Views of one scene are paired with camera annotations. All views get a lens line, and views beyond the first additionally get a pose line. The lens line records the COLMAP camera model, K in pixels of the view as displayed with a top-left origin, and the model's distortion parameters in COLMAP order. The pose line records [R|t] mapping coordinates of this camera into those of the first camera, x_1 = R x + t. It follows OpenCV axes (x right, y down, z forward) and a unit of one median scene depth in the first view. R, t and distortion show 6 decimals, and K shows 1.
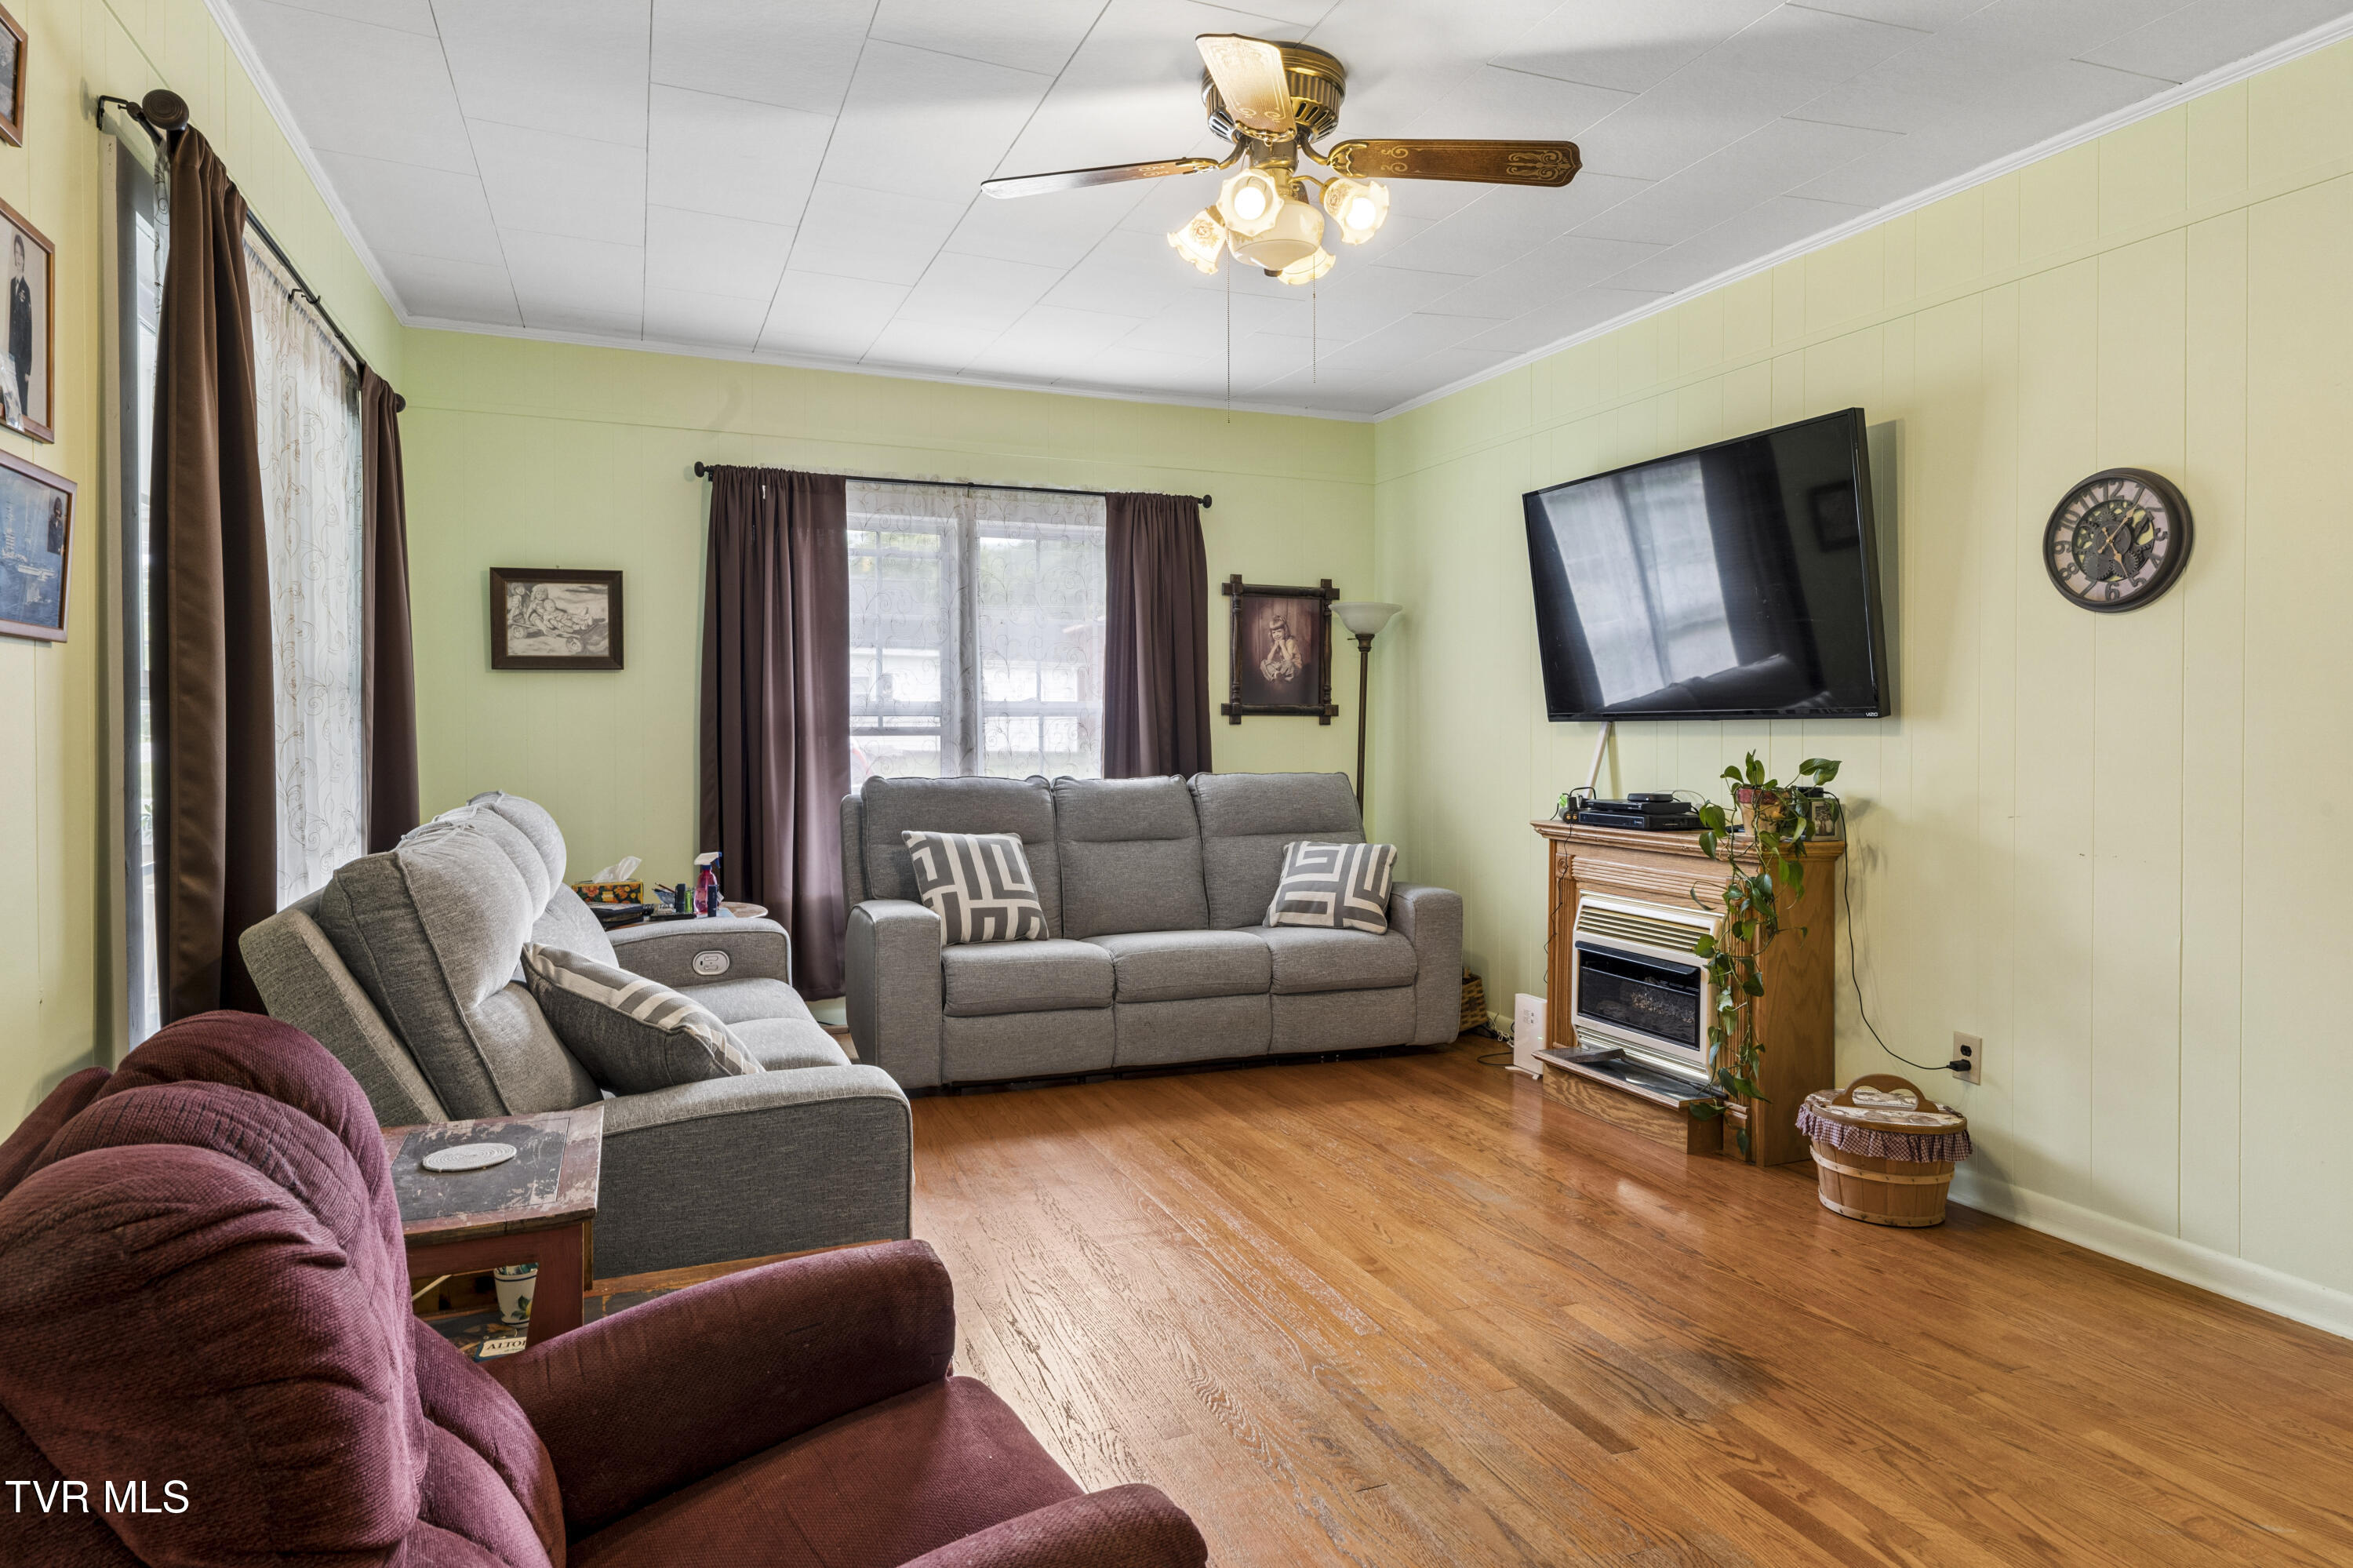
lens RADIAL K [[1393.7, 0, 1177.1], [0, 1393.7, 743.8], [0, 0, 1]] dist [-0.000061, -0.000035]
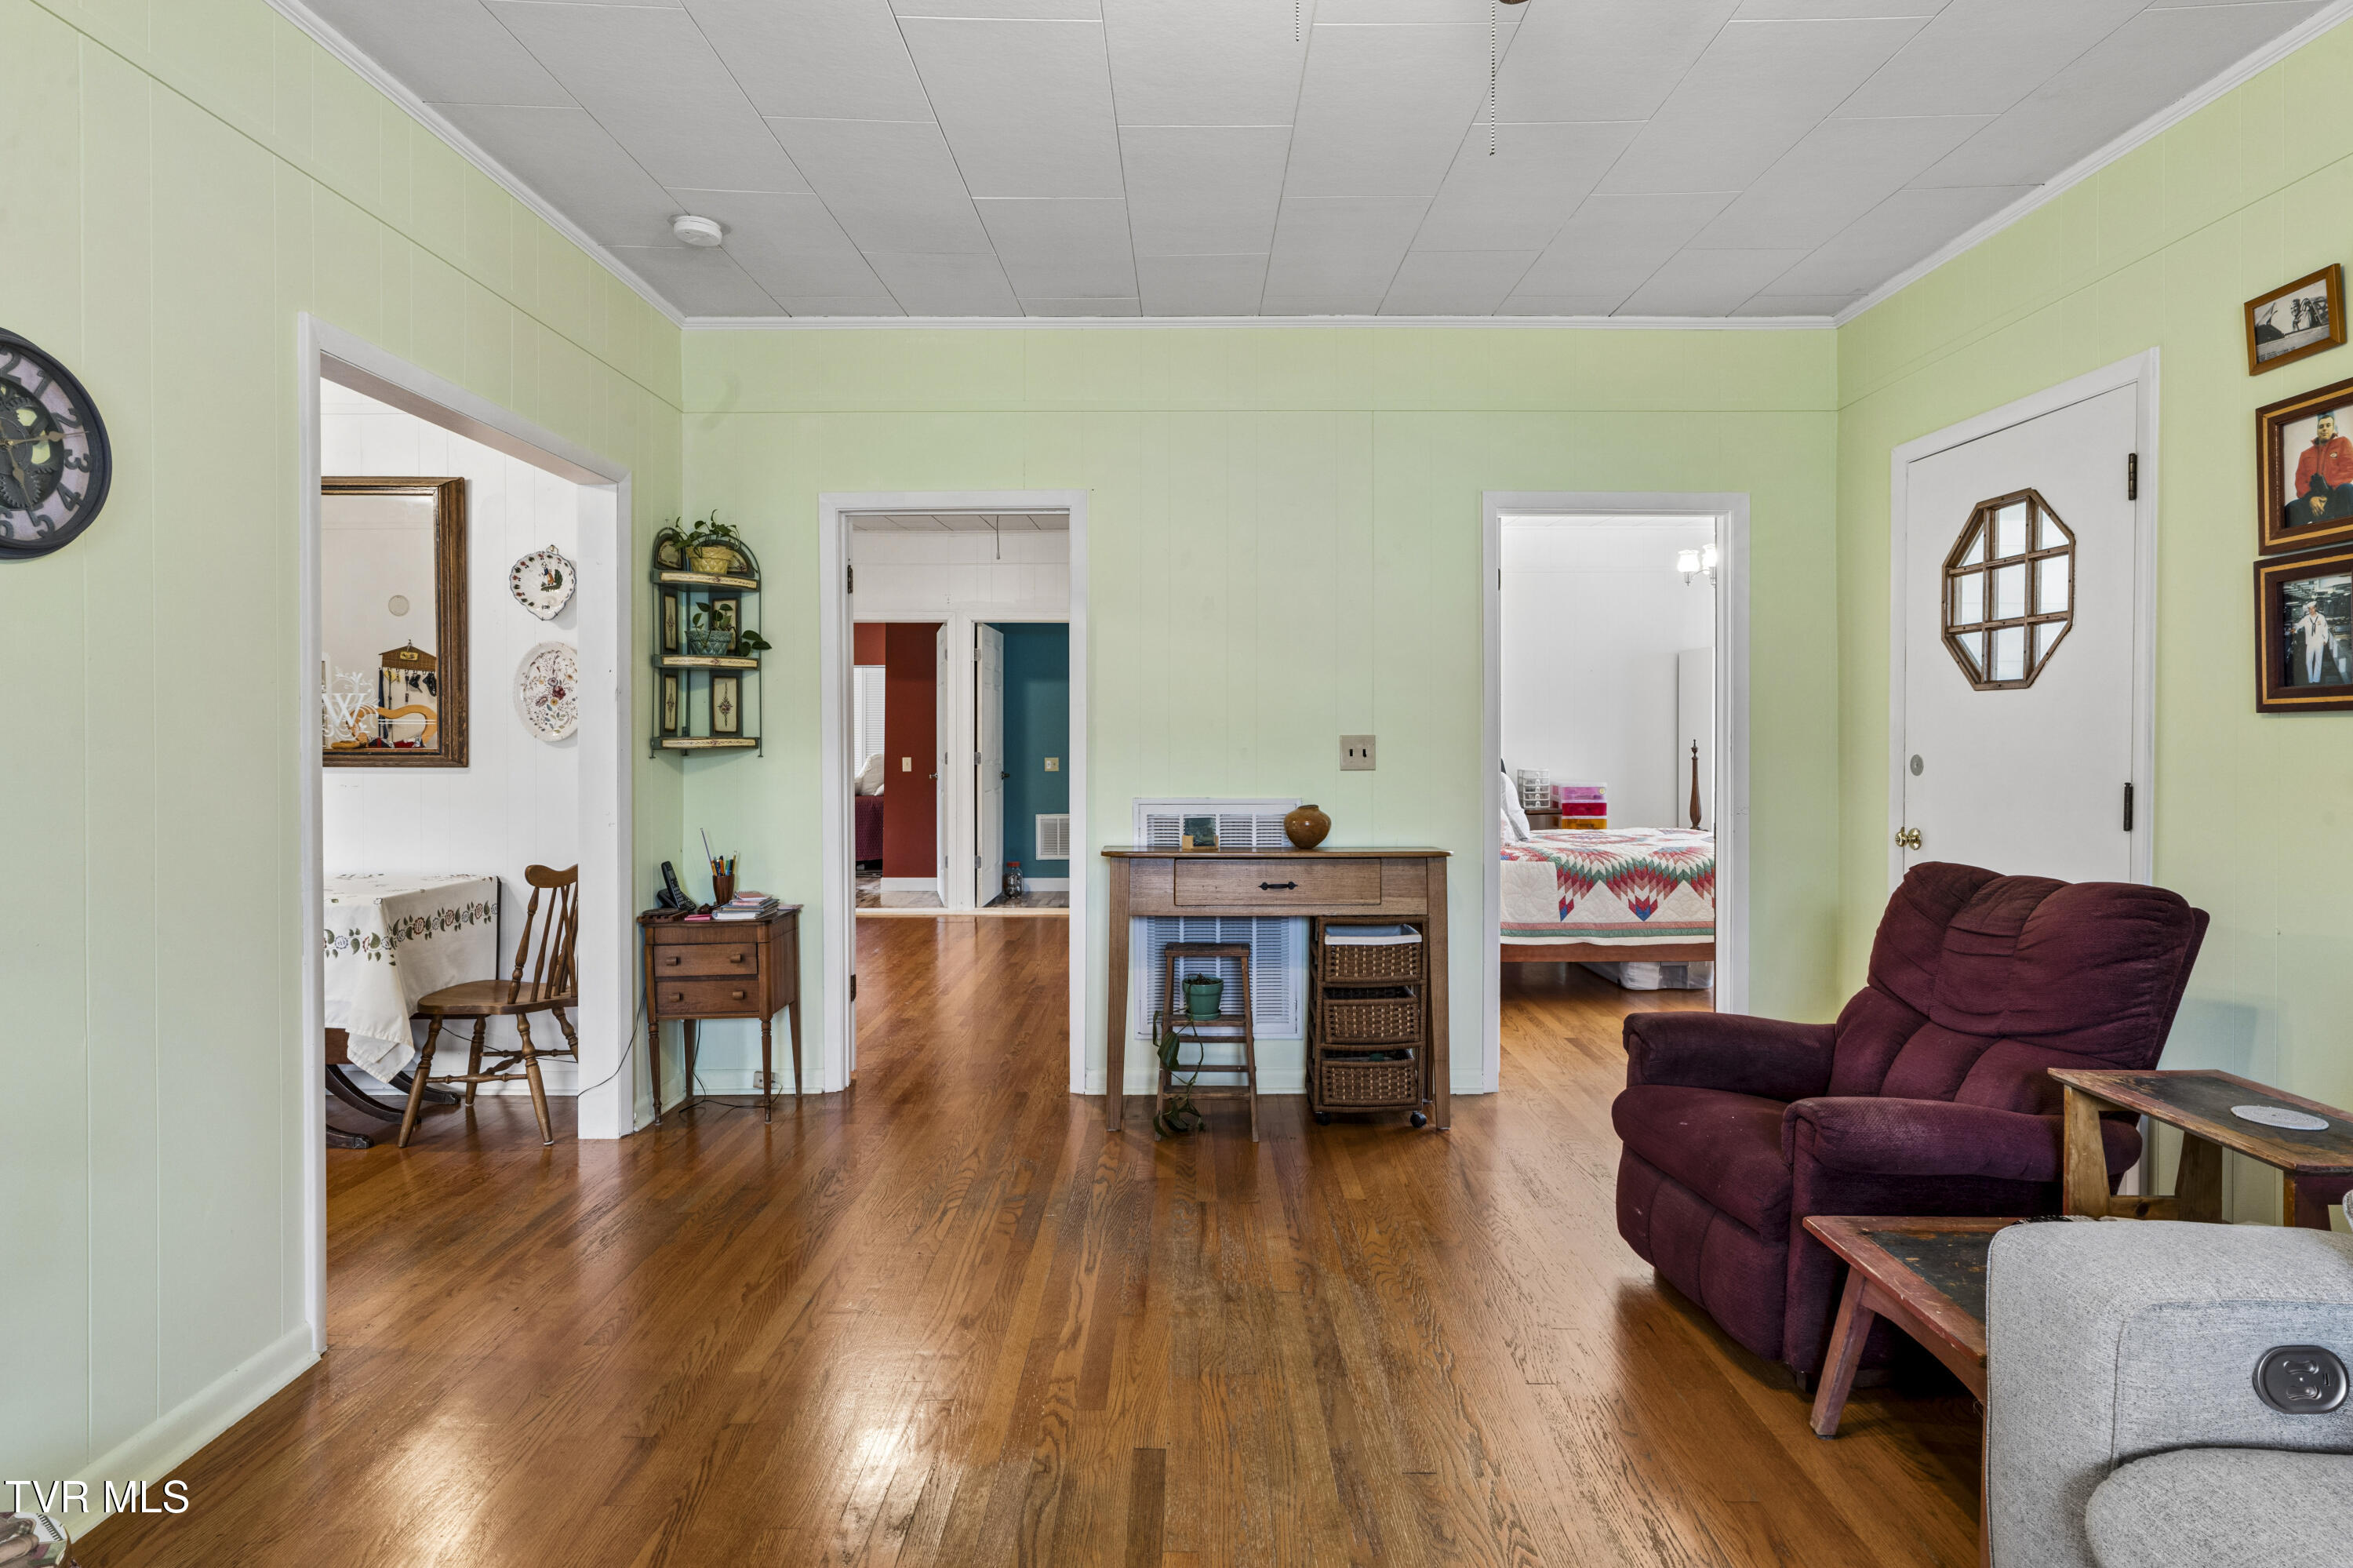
lens RADIAL K [[1205.2, 0, 1177.7], [0, 1205.2, 741.8], [0, 0, 1]] dist [-0.000206, 0.000032]
pose [[-0.926821, -0.006903, 0.375440, -0.023134], [0.000687, 0.999798, 0.020079, -0.026979], [-0.375503, 0.018867, -0.926629, 1.568994]]
